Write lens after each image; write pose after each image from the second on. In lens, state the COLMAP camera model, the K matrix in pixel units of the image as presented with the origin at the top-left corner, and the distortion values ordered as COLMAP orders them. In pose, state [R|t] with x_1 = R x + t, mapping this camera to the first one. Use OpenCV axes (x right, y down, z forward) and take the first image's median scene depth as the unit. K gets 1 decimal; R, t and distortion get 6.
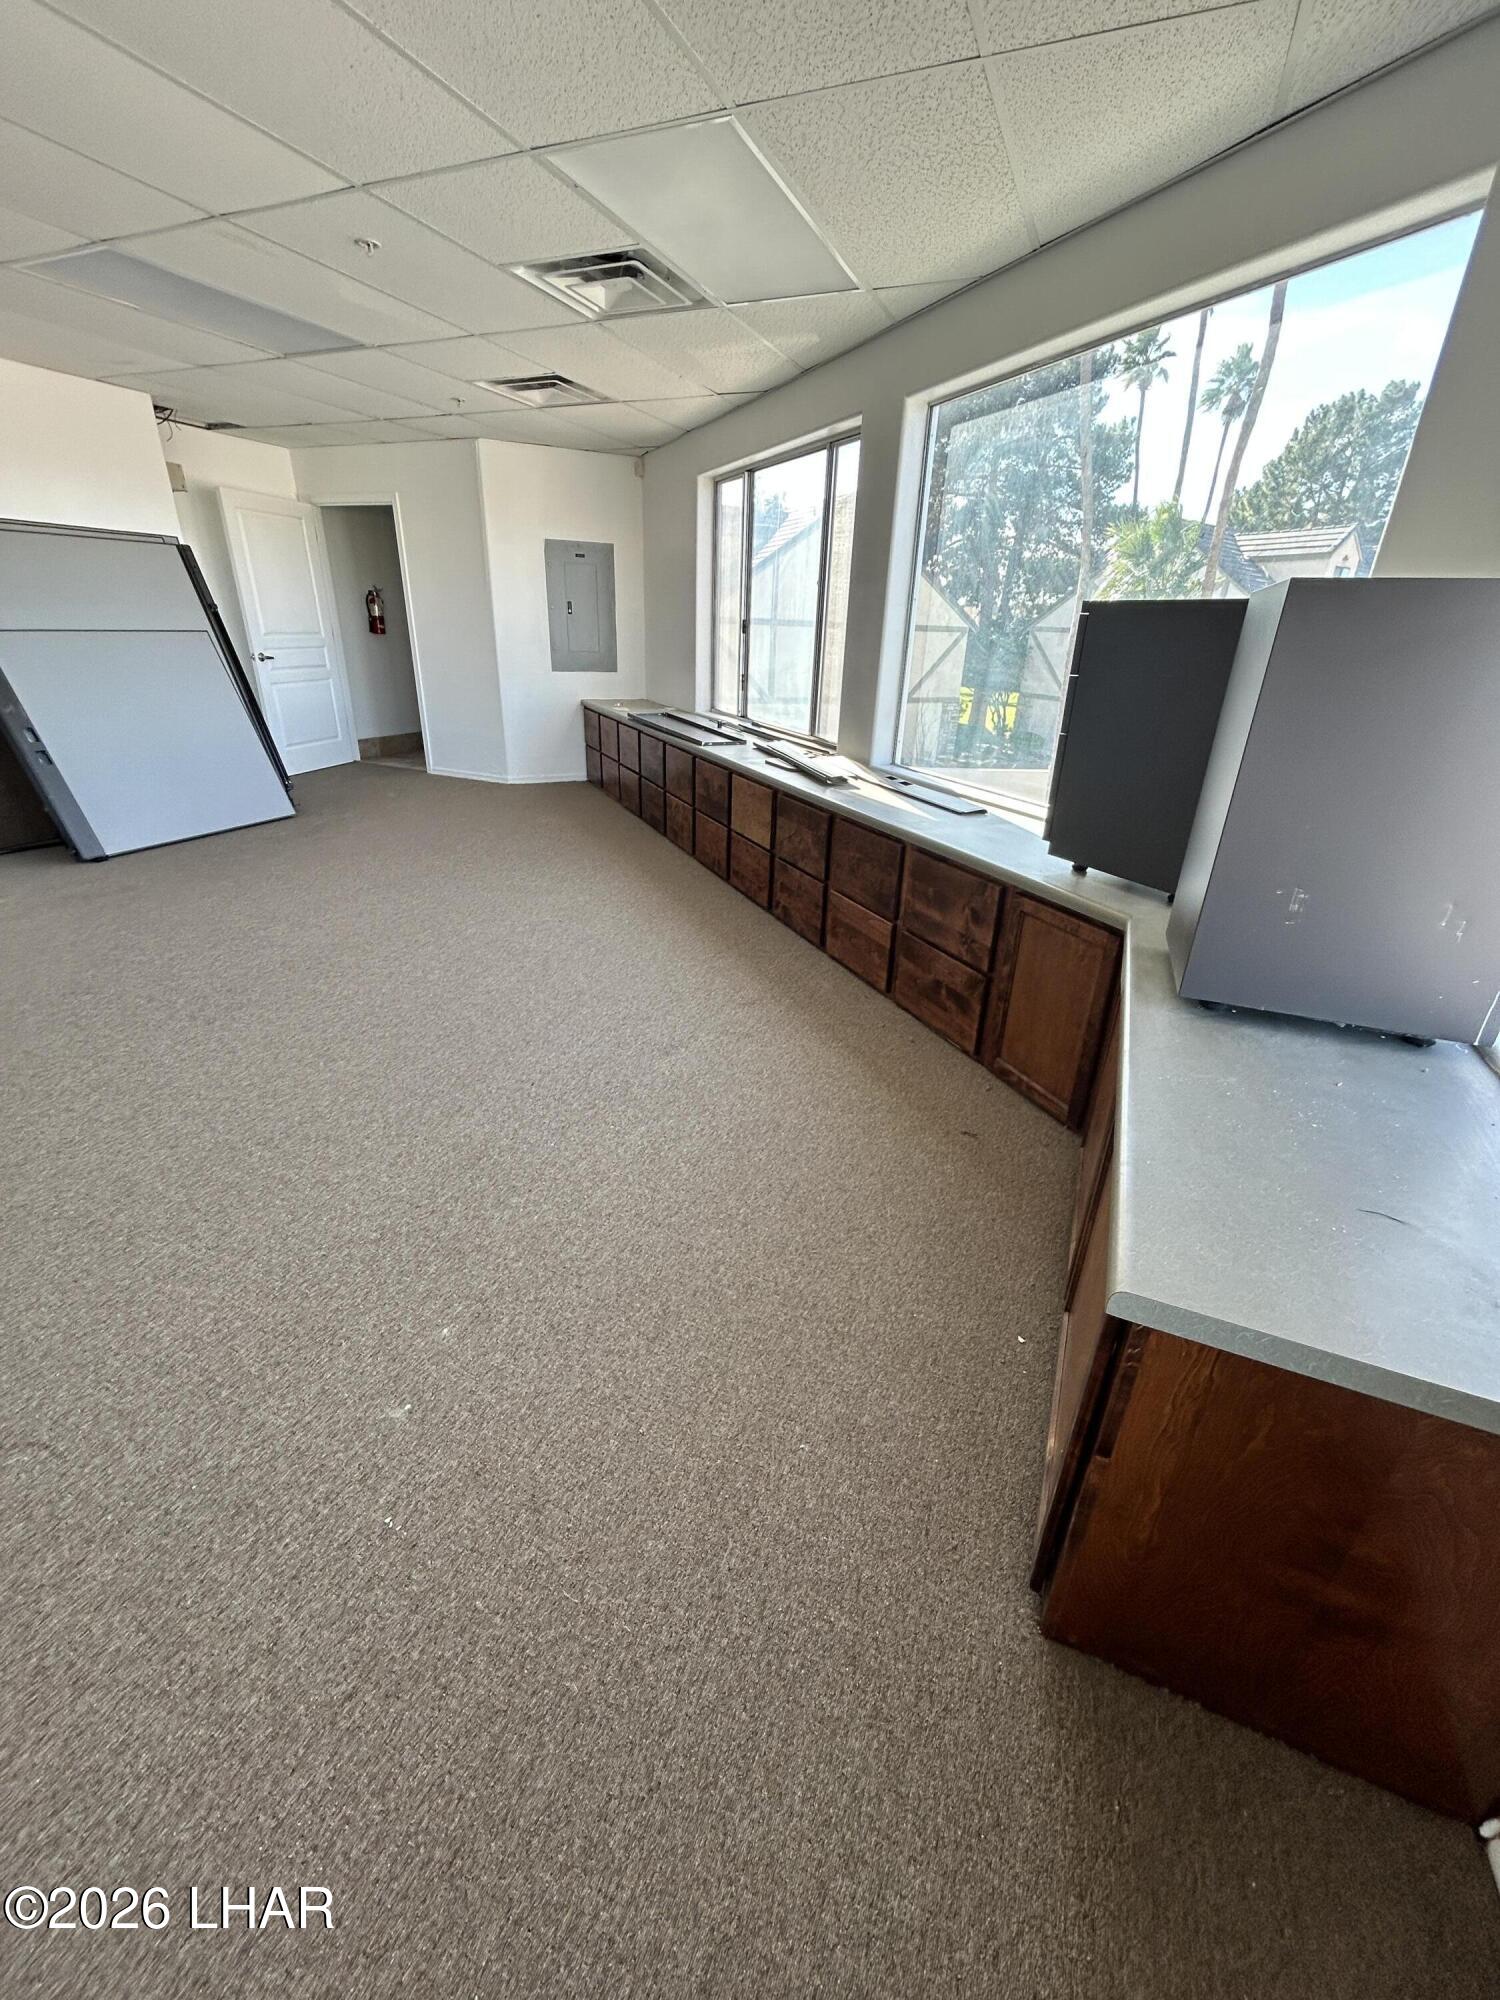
lens RADIAL K [[802.9, 0, 748.0], [0, 802.9, 1004.3], [0, 0, 1]] dist [-0.010969, -0.000213]
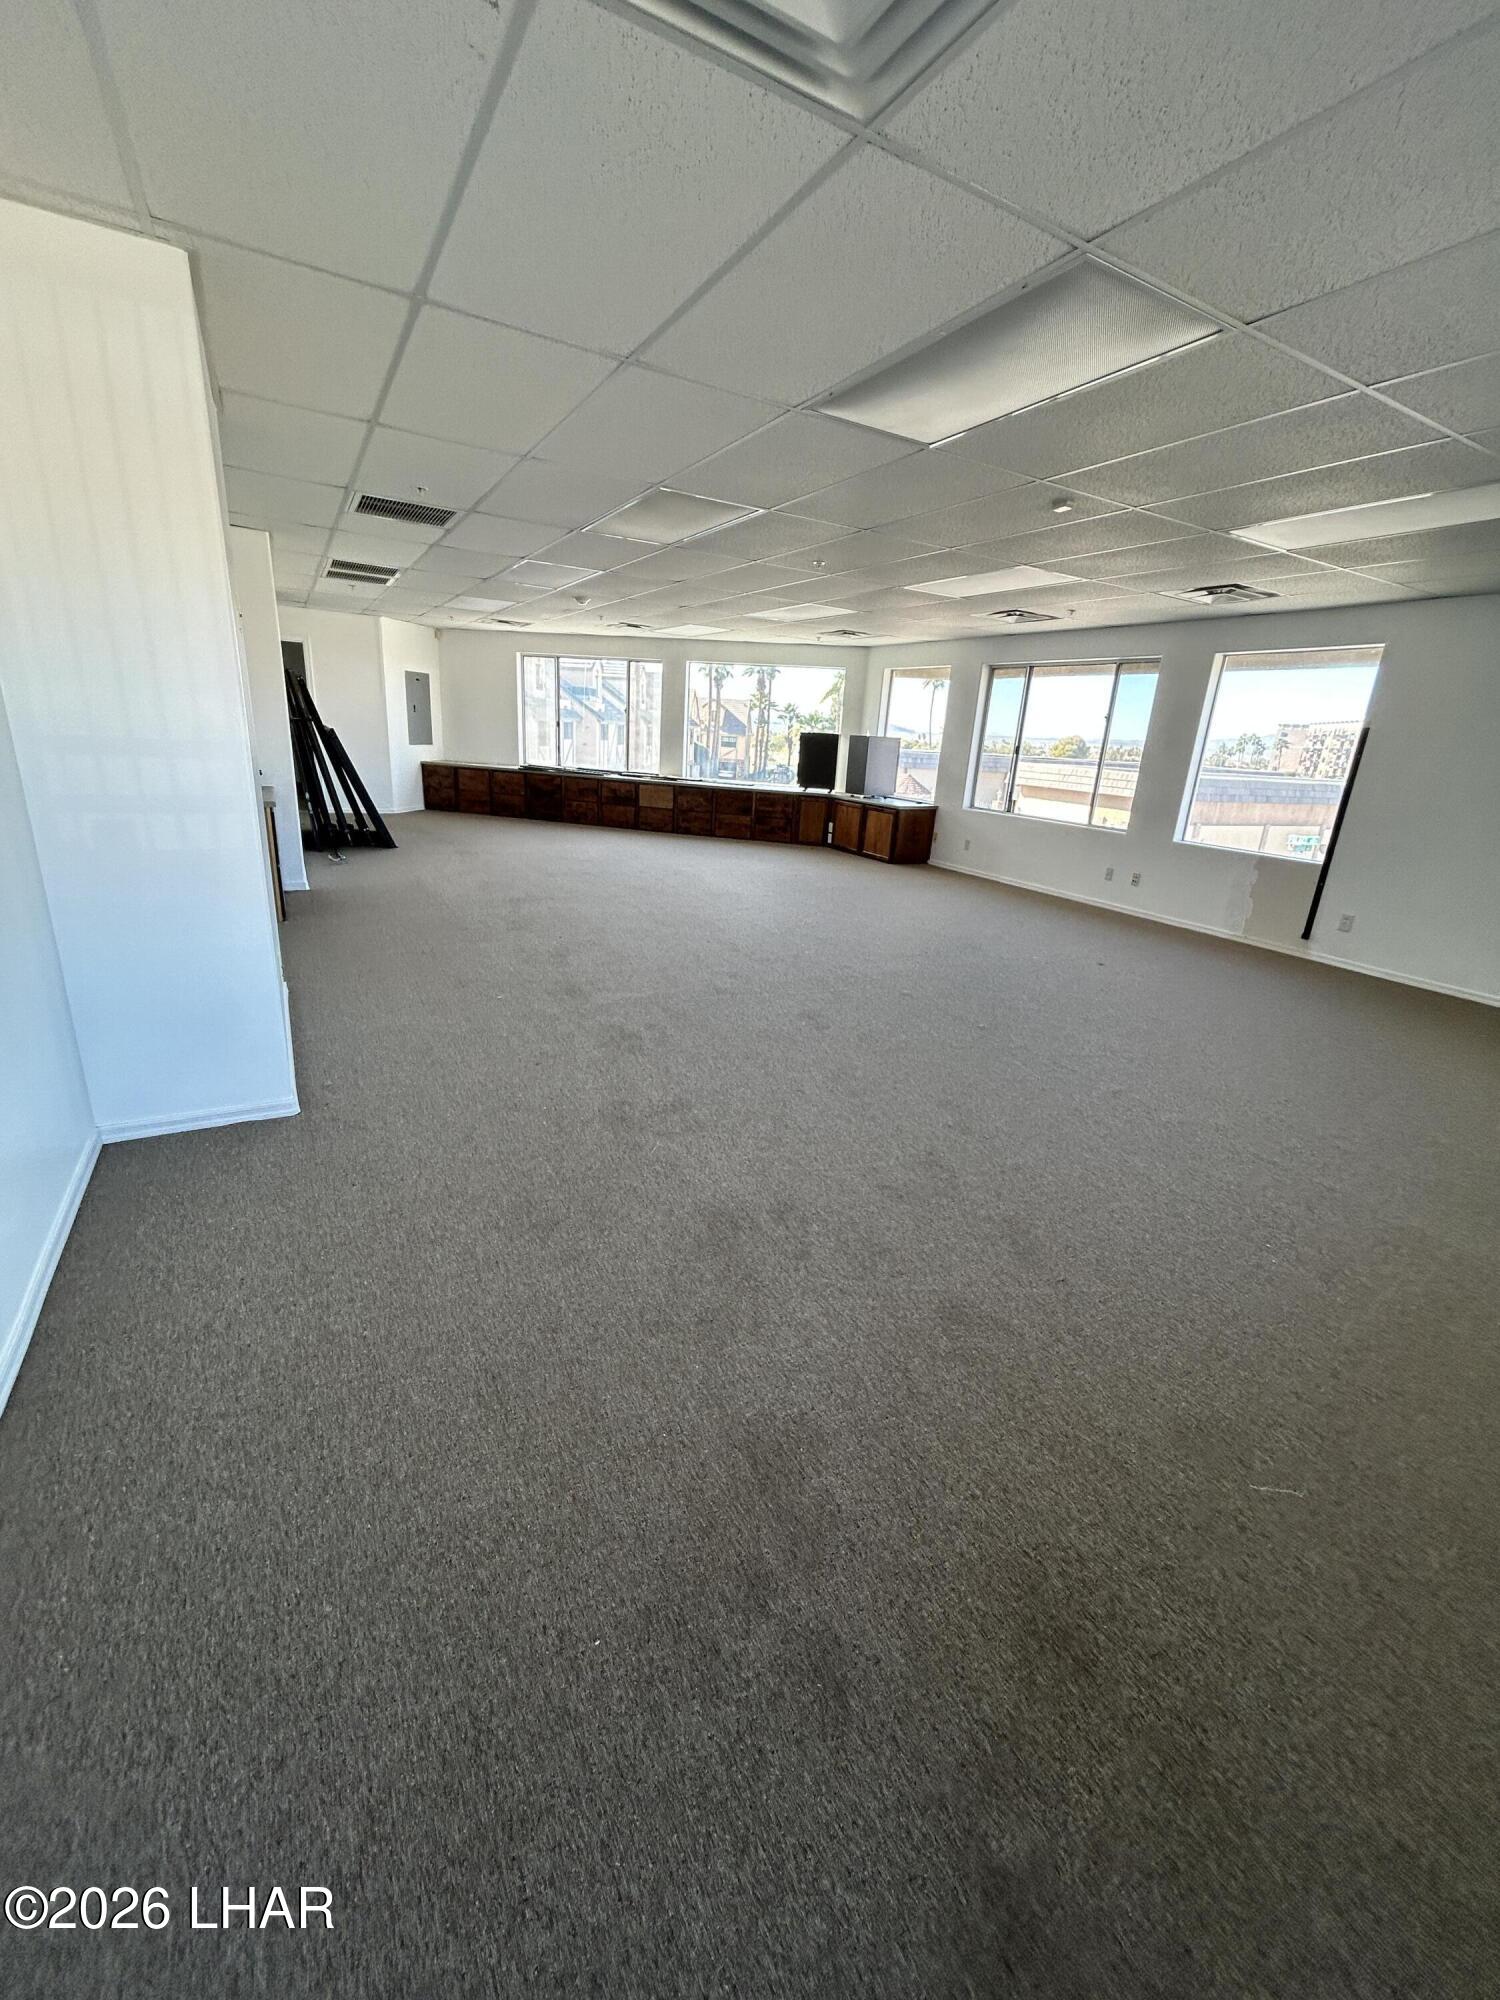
lens RADIAL K [[802.9, 0, 749.0], [0, 802.9, 994.7], [0, 0, 1]] dist [-0.010969, -0.000213]
pose [[0.612908, -0.250847, 0.749279, -2.507303], [0.300357, 0.951052, 0.072707, 0.362611], [-0.730842, 0.180489, 0.658251, -1.098864]]
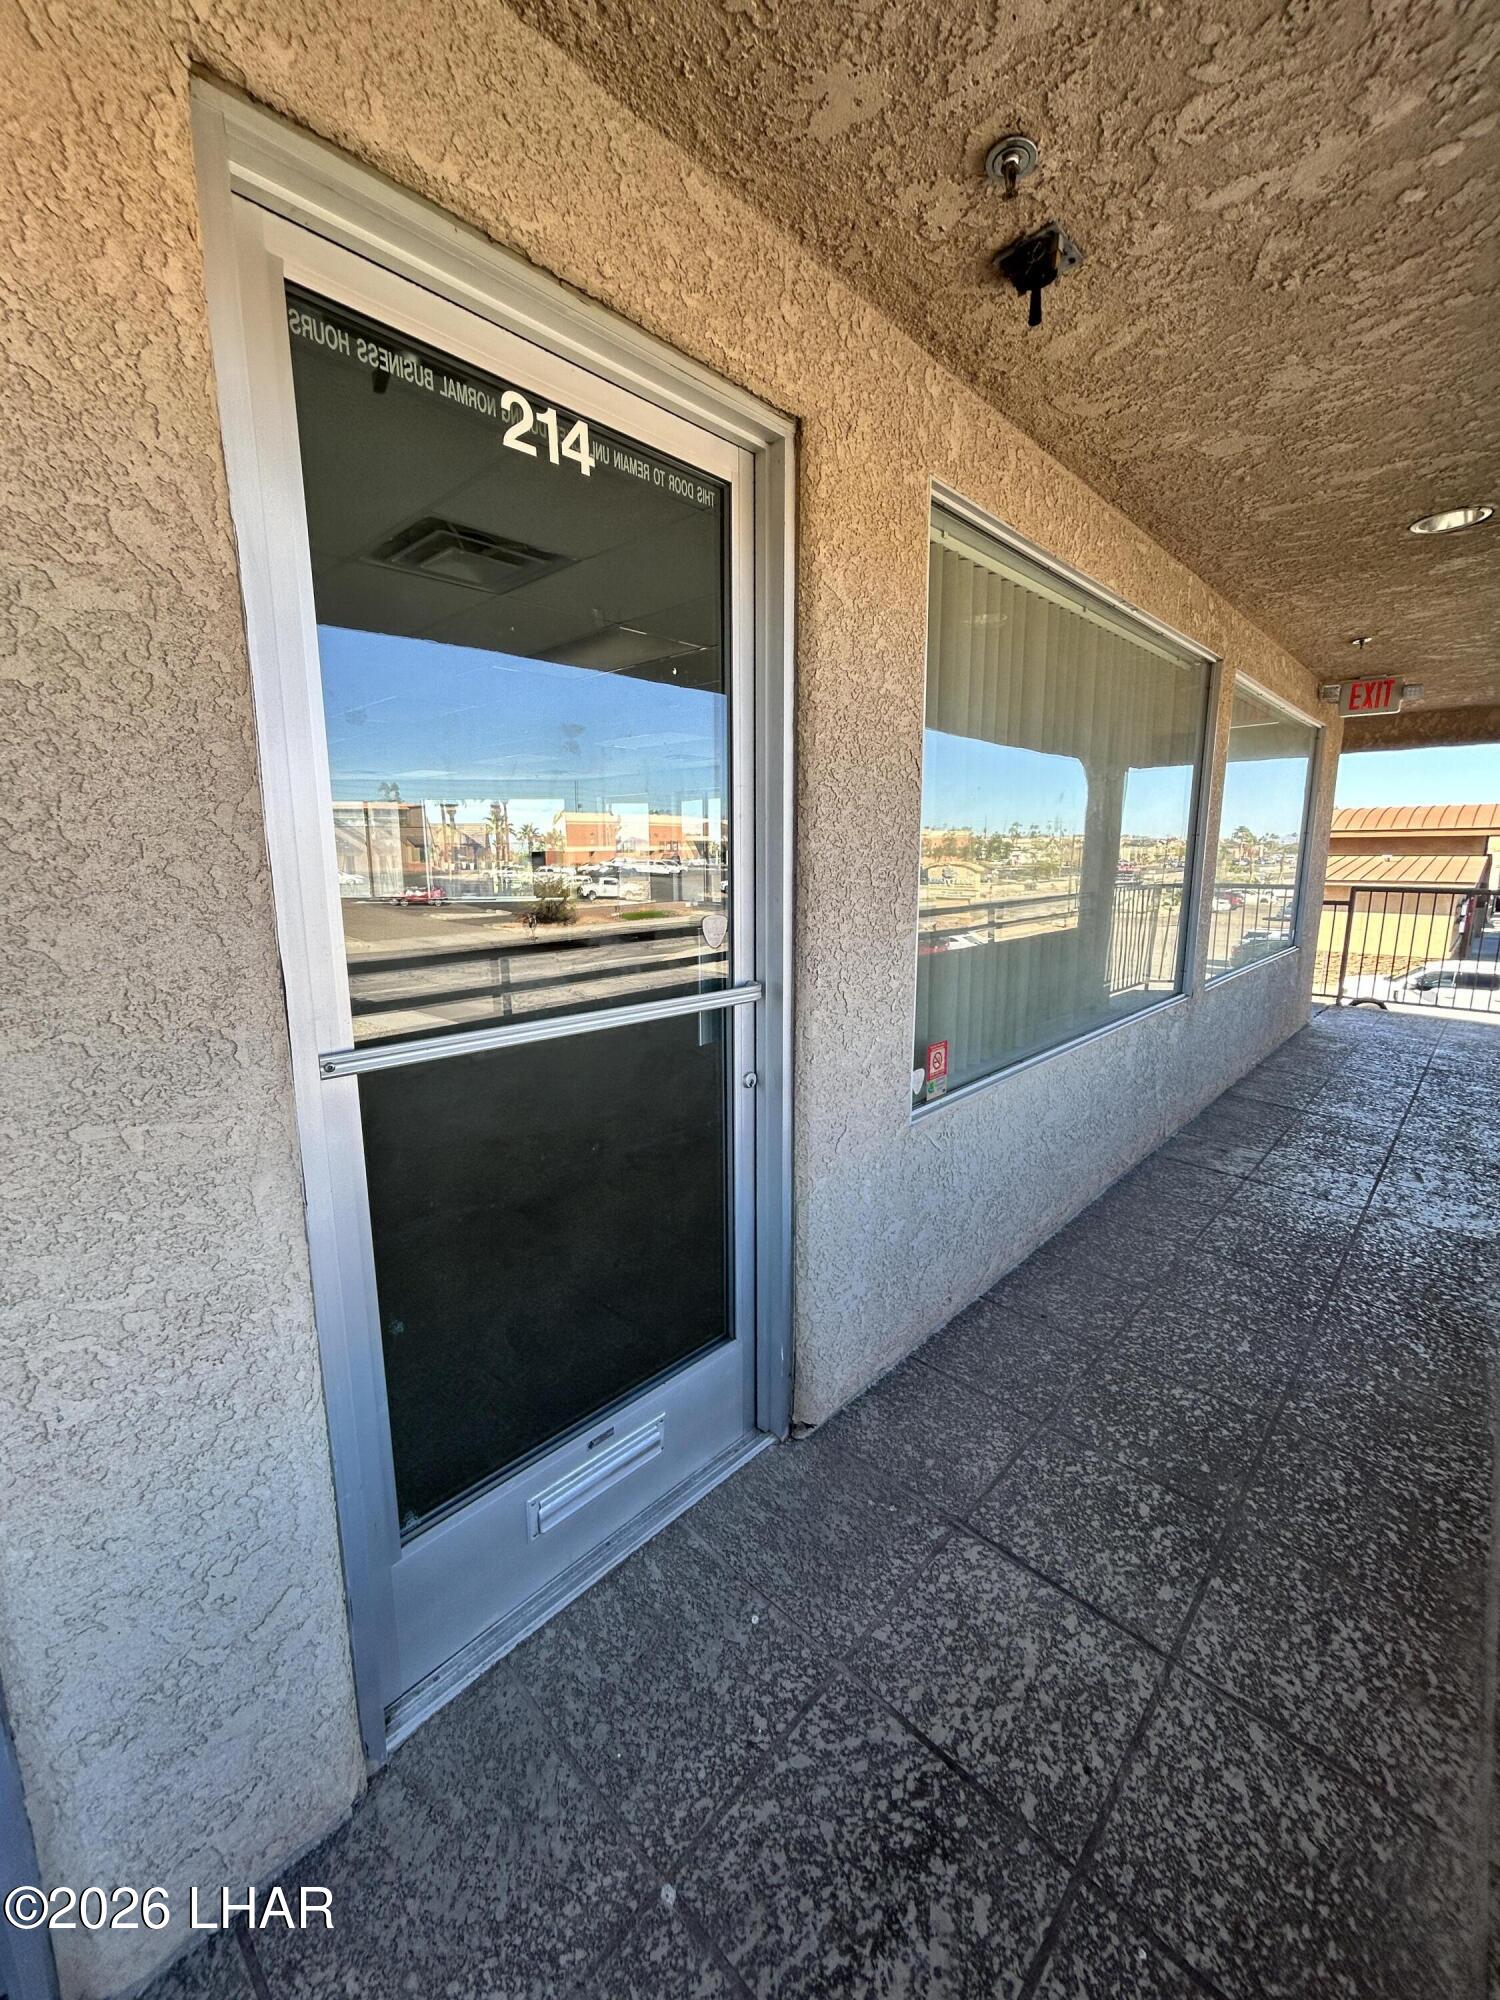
lens RADIAL K [[802.9, 0, 756.9], [0, 802.9, 995.1], [0, 0, 1]] dist [-0.010969, -0.000213]
pose [[0.332574, -0.220510, 0.916935, -2.849951], [0.427198, 0.902031, 0.061981, 0.425584], [-0.840772, 0.371099, 0.394194, -1.356939]]
